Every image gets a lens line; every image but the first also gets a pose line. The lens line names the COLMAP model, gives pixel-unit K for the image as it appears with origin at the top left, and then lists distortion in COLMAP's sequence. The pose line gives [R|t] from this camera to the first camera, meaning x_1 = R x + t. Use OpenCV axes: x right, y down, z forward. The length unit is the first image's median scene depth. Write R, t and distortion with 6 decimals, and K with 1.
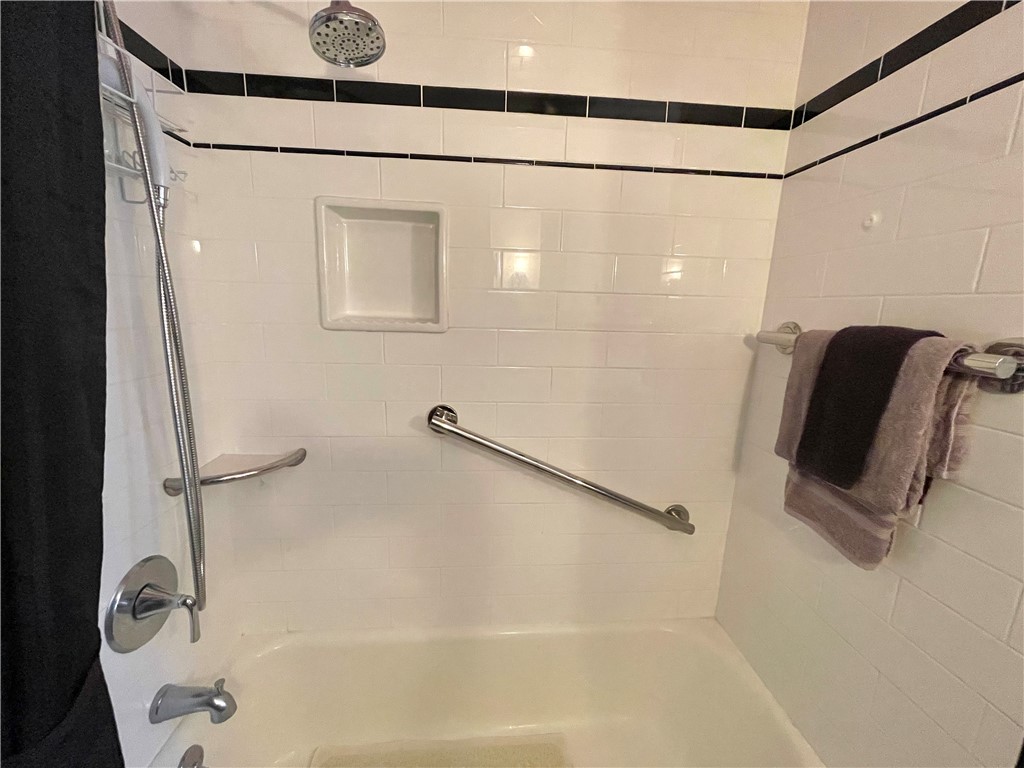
lens RADIAL K [[412.7, 0, 515.1], [0, 412.7, 384.7], [0, 0, 1]] dist [-0.002386, 0.000330]
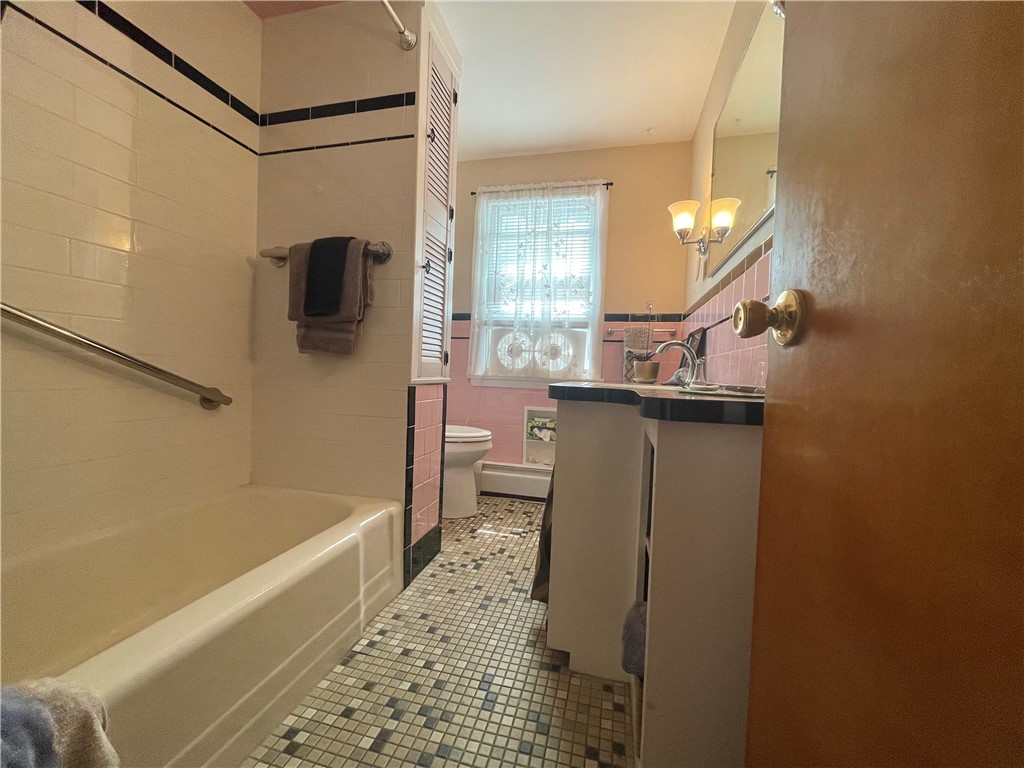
lens RADIAL K [[412.7, 0, 511.1], [0, 412.7, 379.8], [0, 0, 1]] dist [-0.002386, 0.000330]
pose [[0.333769, -0.044298, 0.941613, -0.690943], [0.164582, 0.986291, -0.011938, 0.663316], [-0.928176, 0.158957, 0.336484, -0.335356]]
